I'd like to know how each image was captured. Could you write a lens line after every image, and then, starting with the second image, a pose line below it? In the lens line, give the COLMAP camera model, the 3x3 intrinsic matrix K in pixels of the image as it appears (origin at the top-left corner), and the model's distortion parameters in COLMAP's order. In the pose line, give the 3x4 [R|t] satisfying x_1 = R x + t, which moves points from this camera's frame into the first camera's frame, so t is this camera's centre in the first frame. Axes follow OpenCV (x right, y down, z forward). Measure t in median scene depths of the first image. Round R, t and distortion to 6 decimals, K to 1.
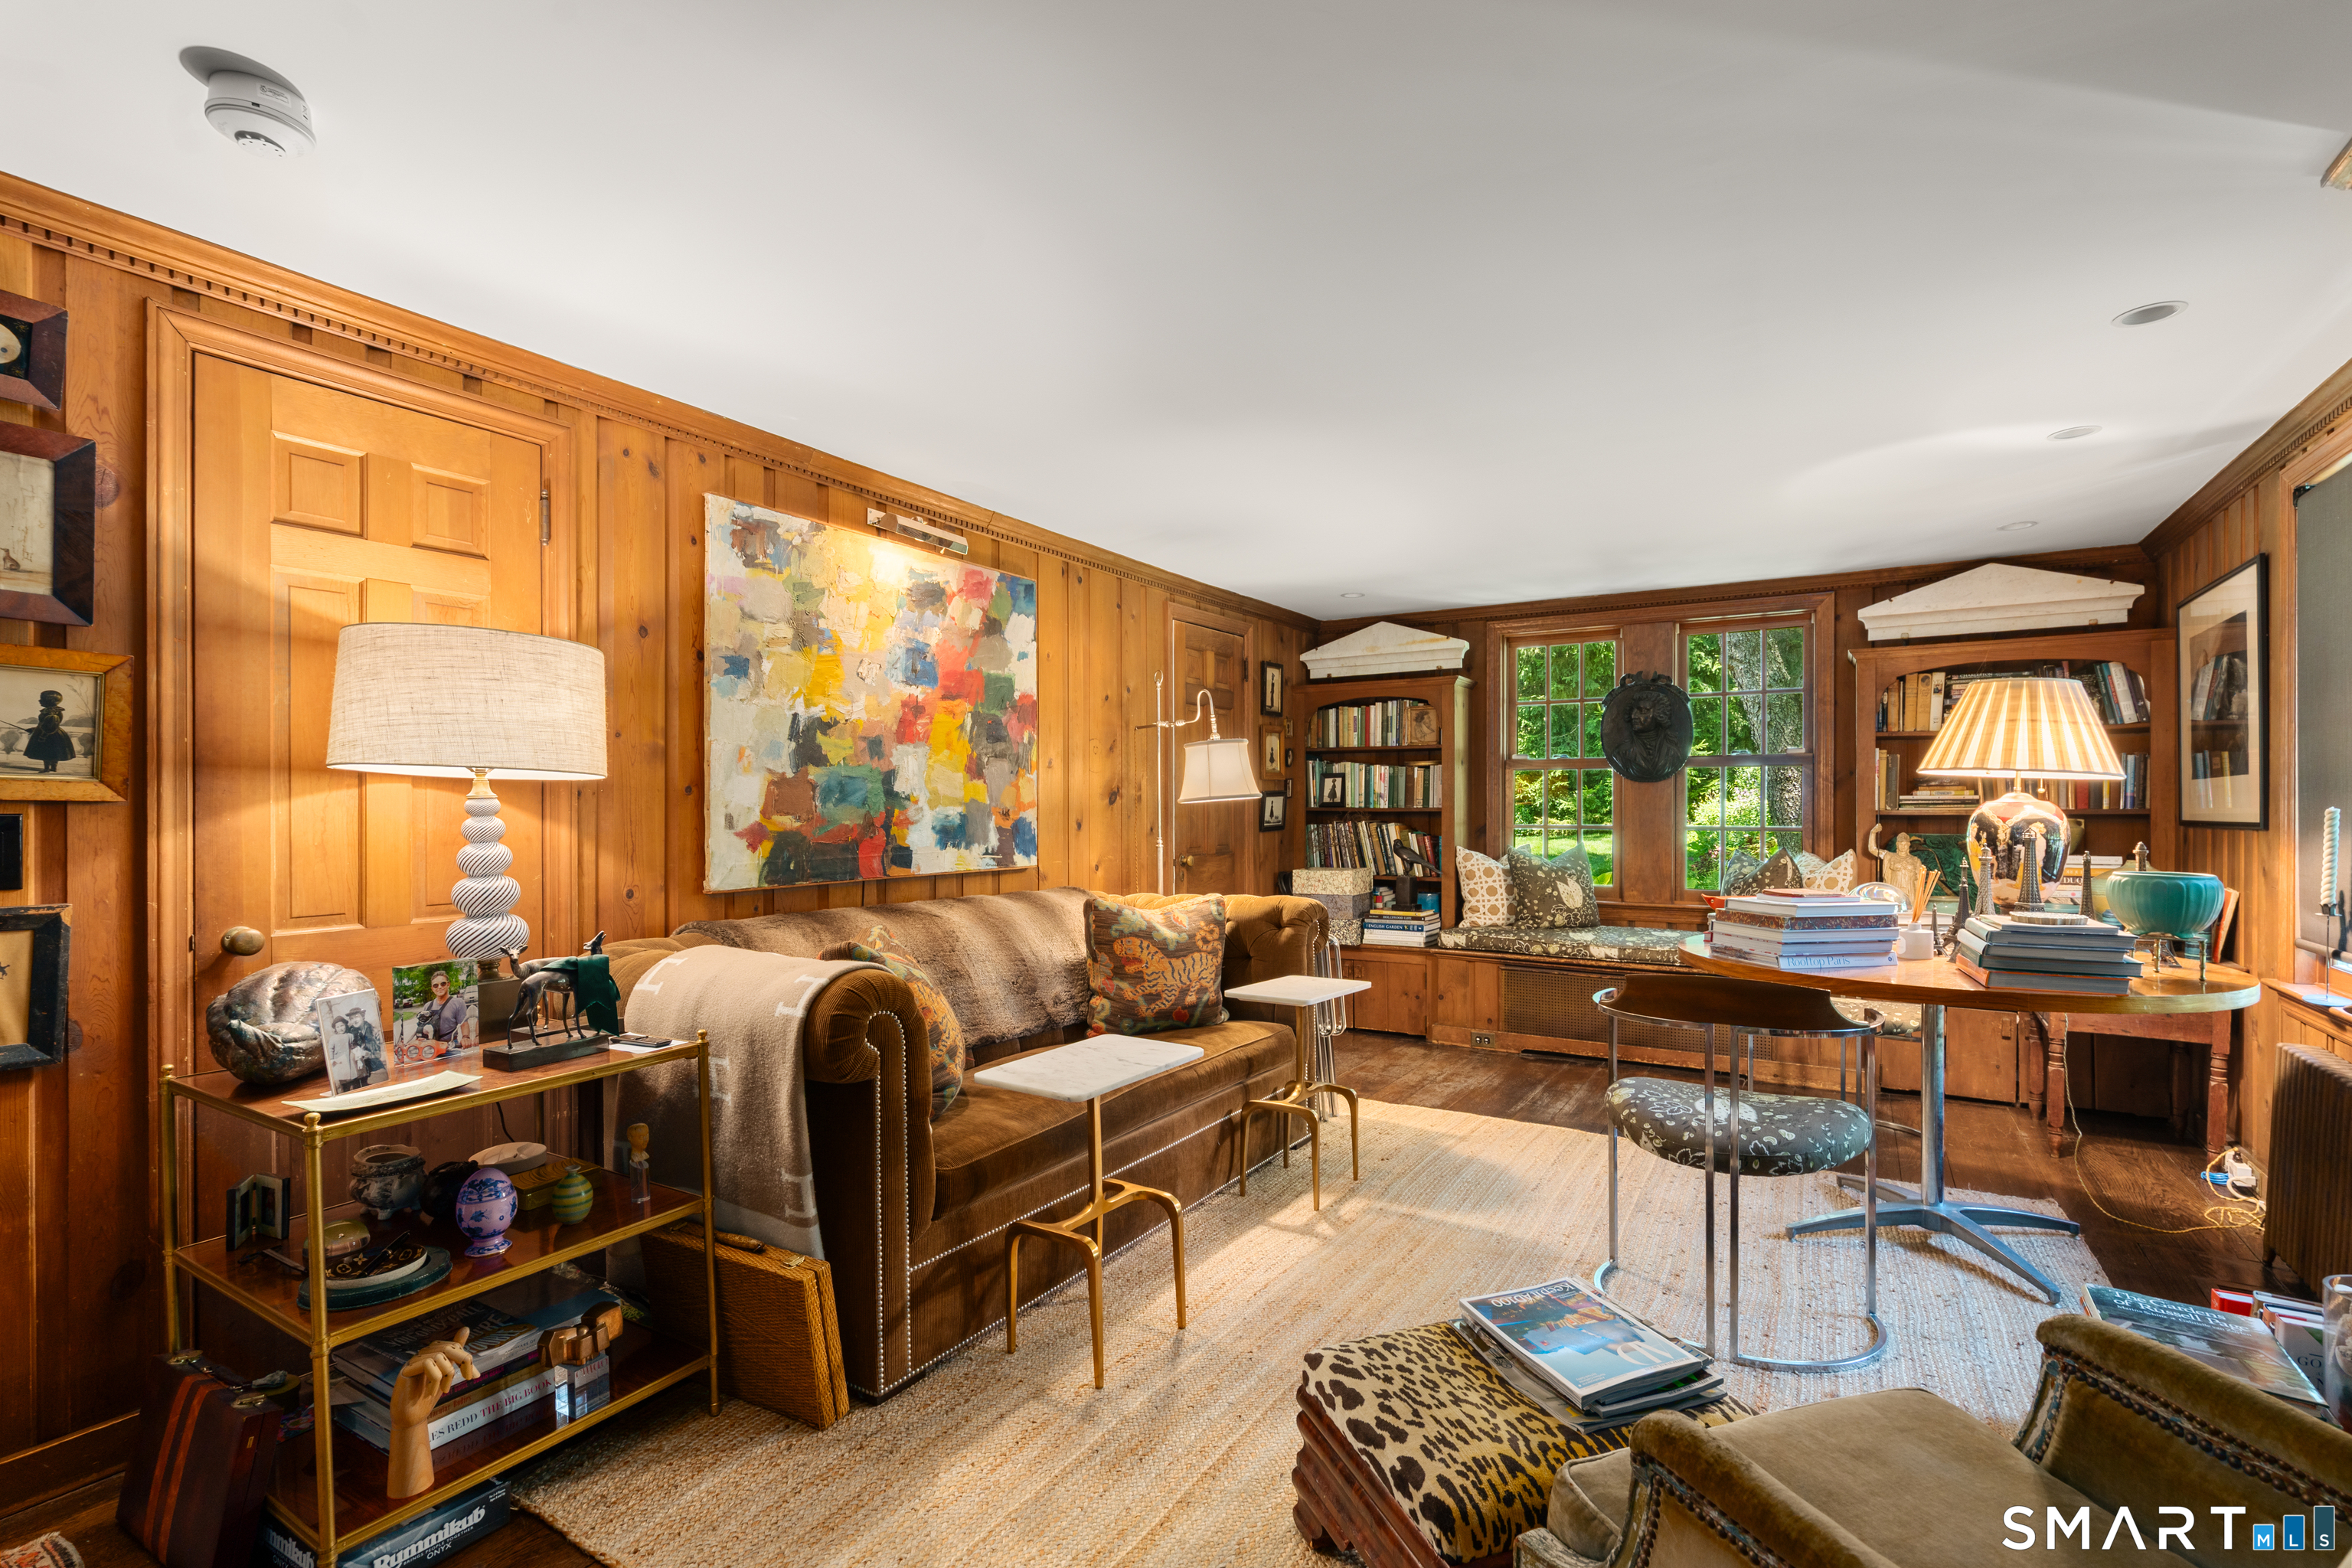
lens RADIAL K [[1078.4, 0, 1179.1], [0, 1078.4, 799.3], [0, 0, 1]] dist [-0.009748, 0.000638]
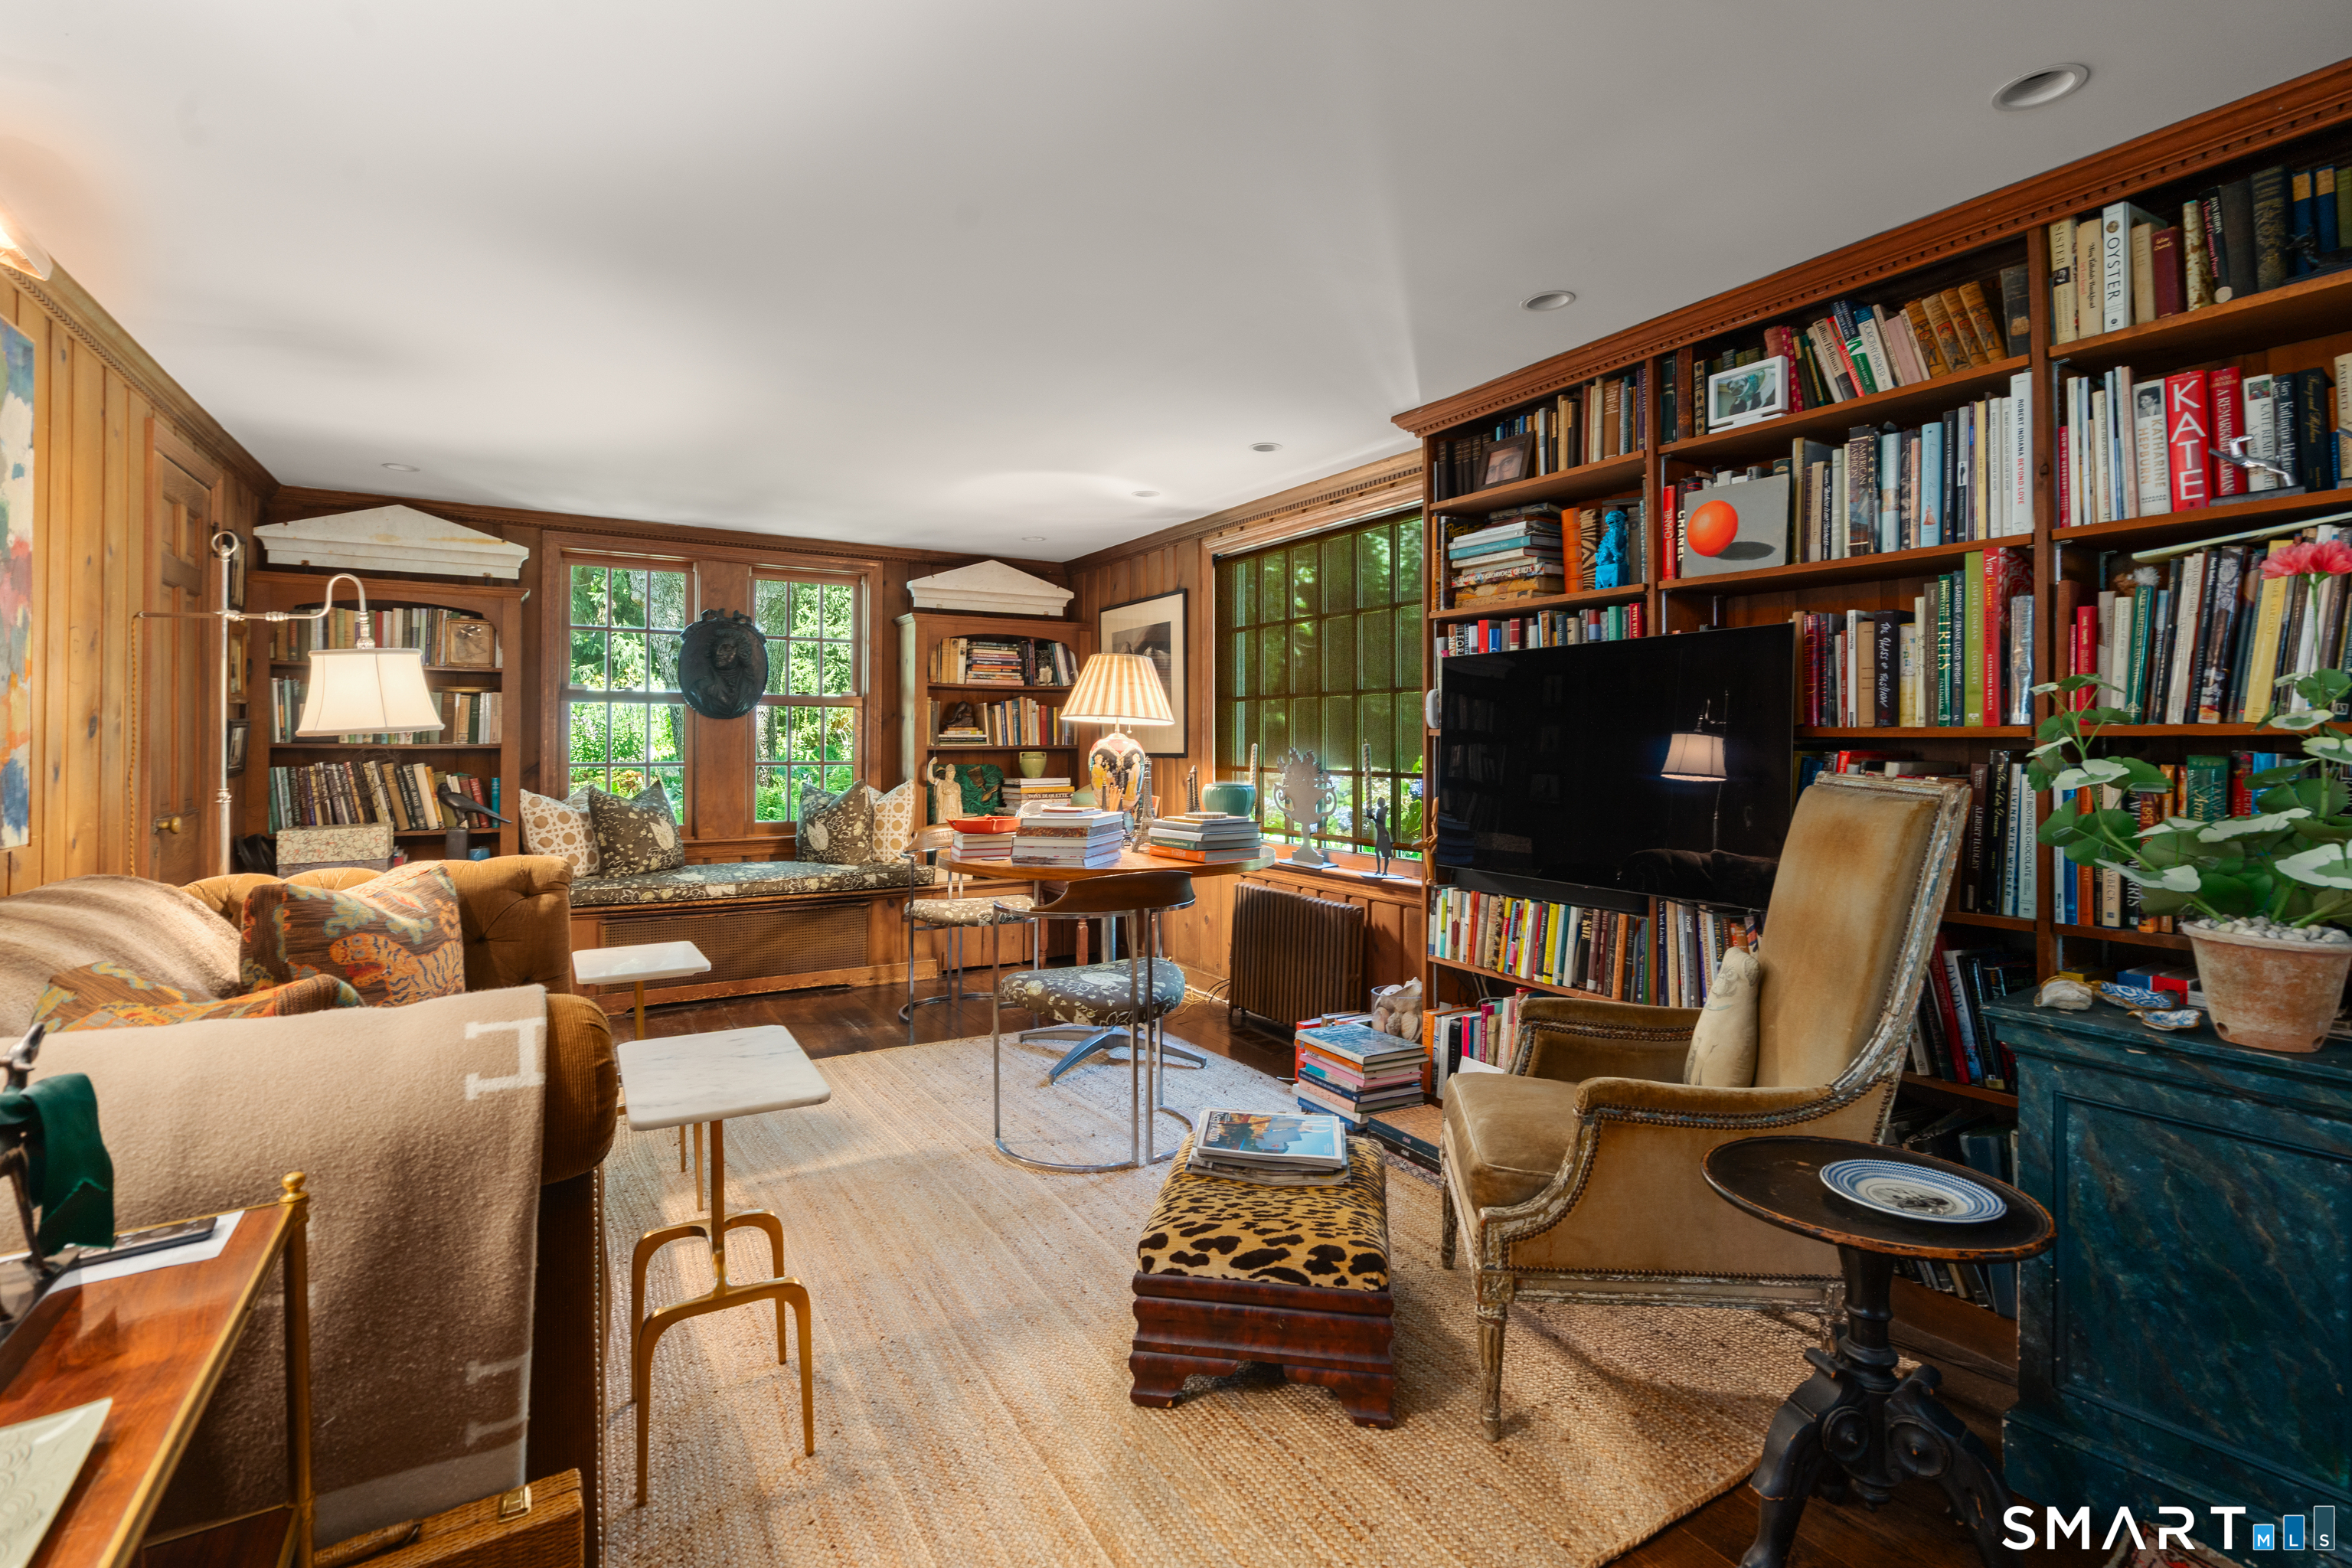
lens RADIAL K [[1078.4, 0, 1209.2], [0, 1078.4, 721.7], [0, 0, 1]] dist [-0.009748, 0.000638]
pose [[0.440538, 0.019275, 0.897527, -0.336659], [-0.006113, 0.999811, -0.018471, 0.003417], [-0.897713, 0.002650, 0.440573, 0.183017]]
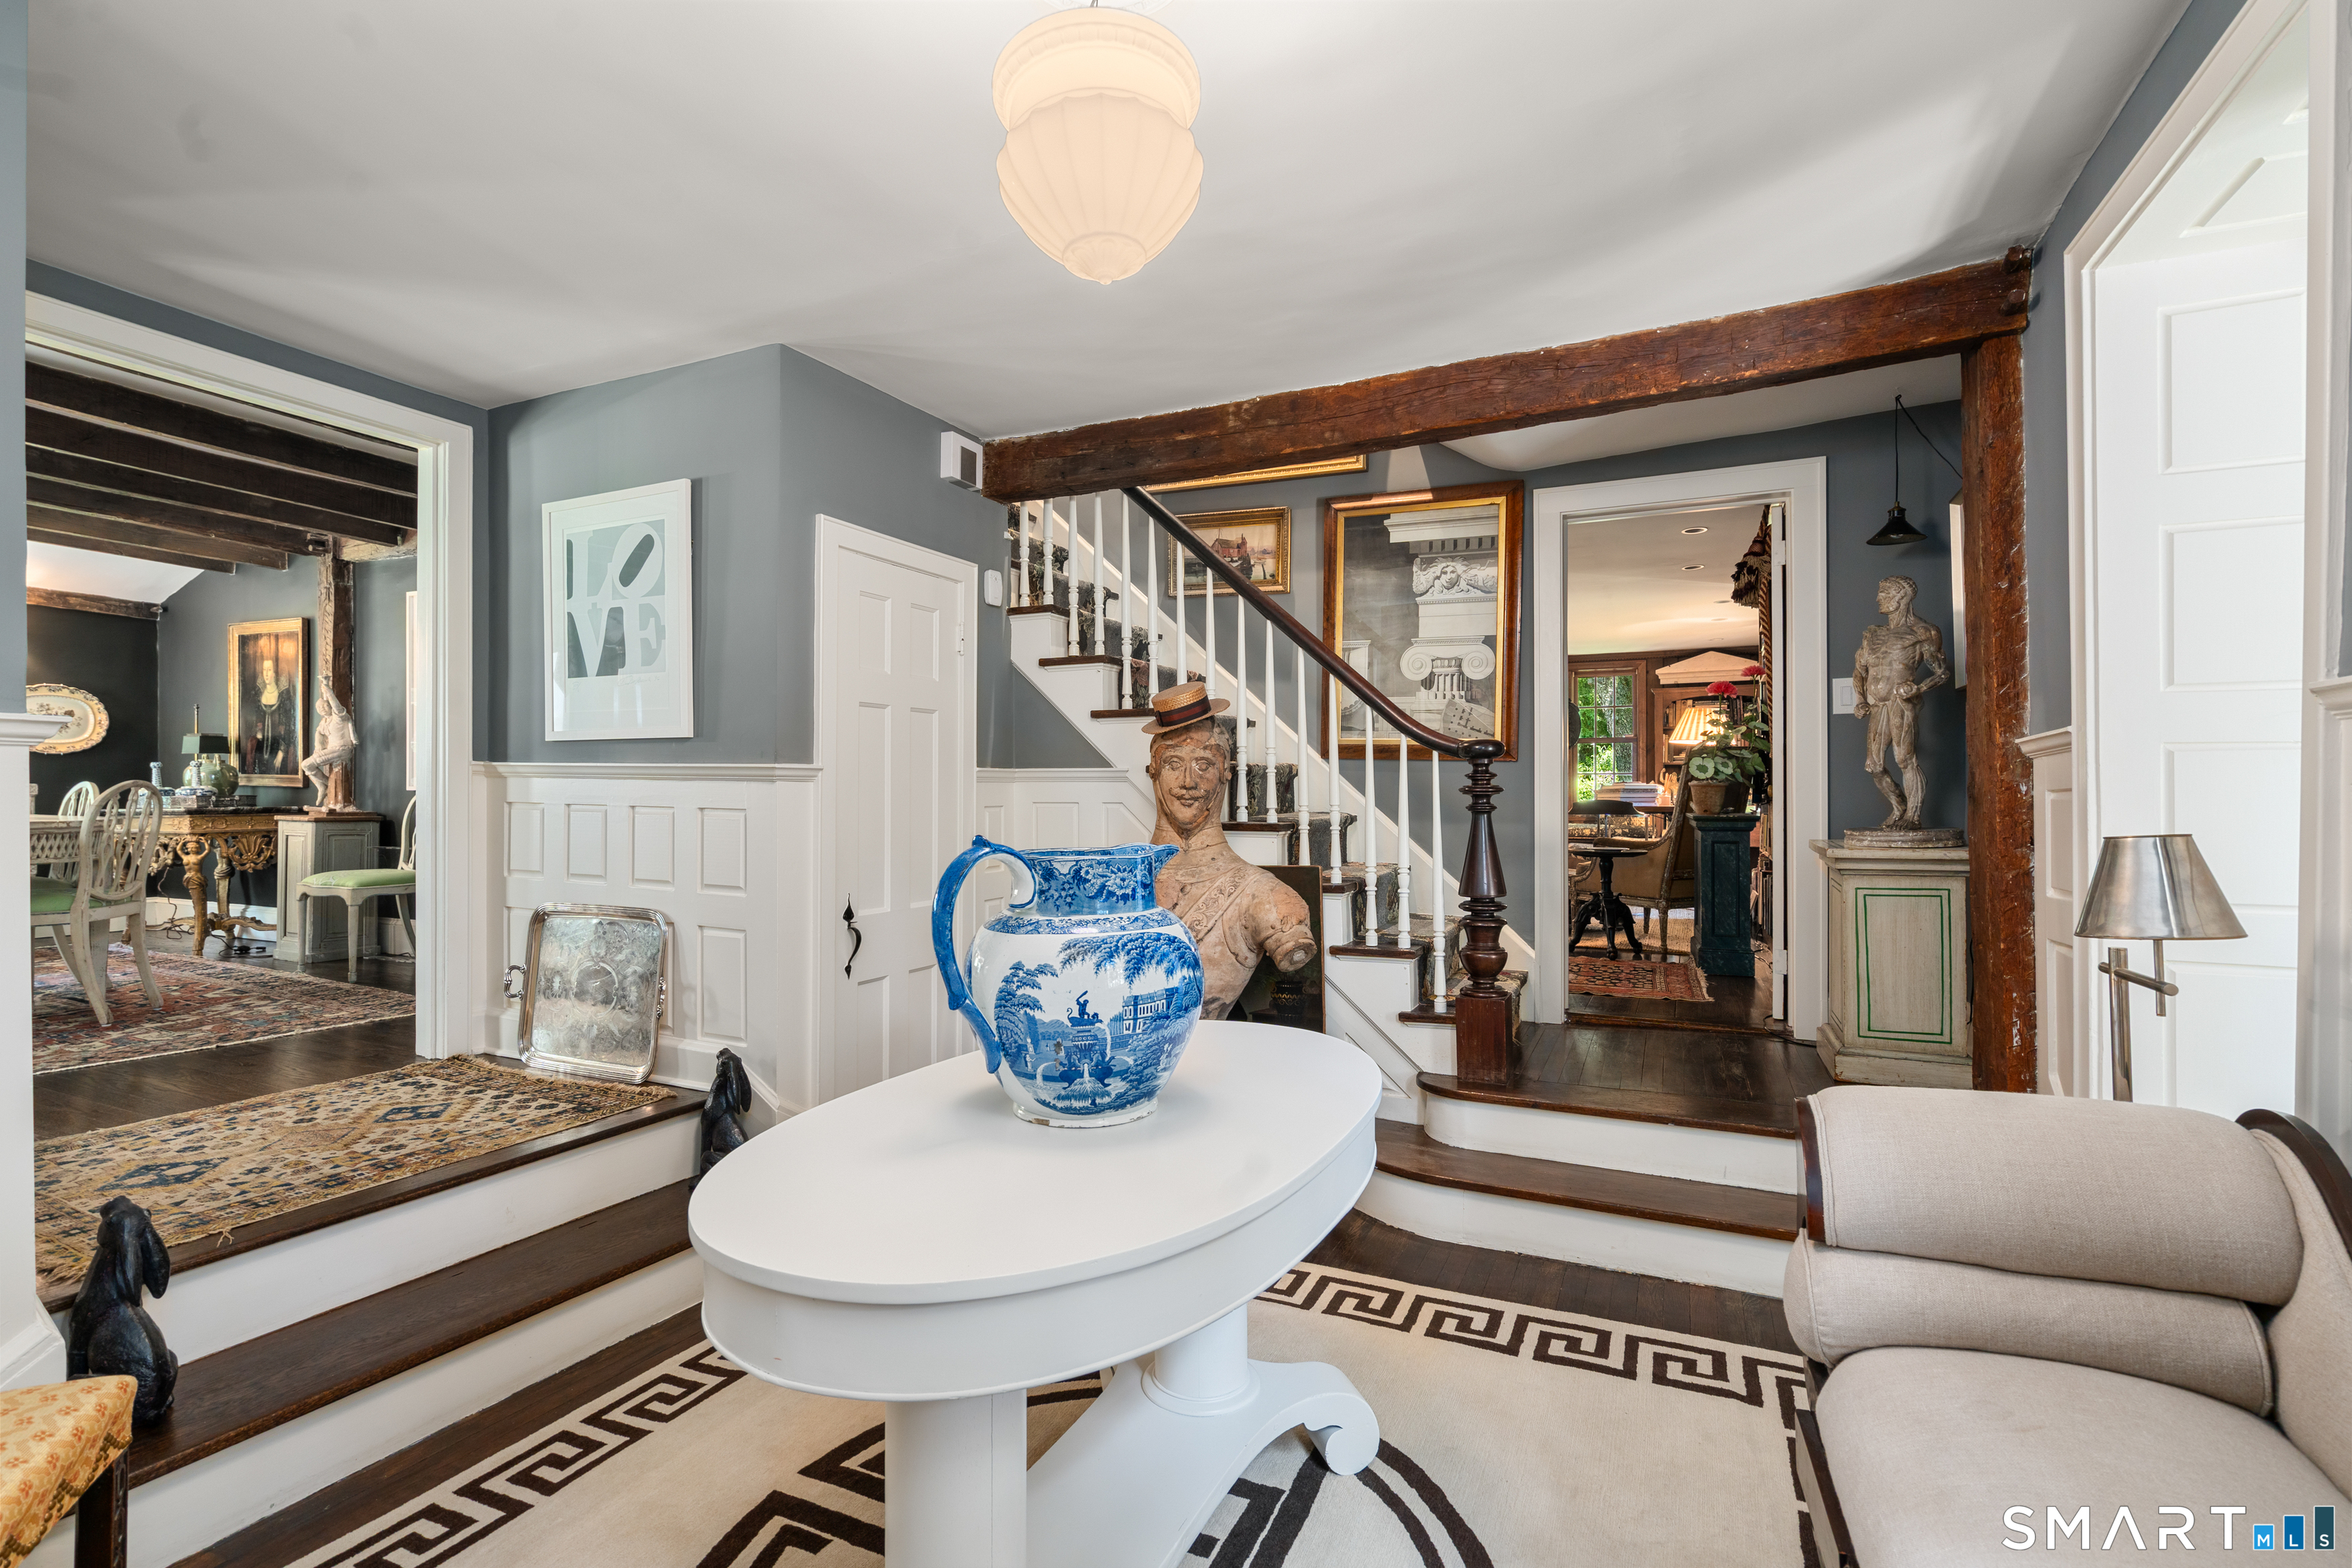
lens RADIAL K [[1078.4, 0, 1174.2], [0, 1078.4, 789.1], [0, 0, 1]] dist [-0.009748, 0.000638]
pose [[0.993885, 0.023306, 0.107928, -0.630567], [-0.022879, 0.999725, -0.005190, 0.110381], [-0.108020, 0.002689, 0.994145, -1.176031]]
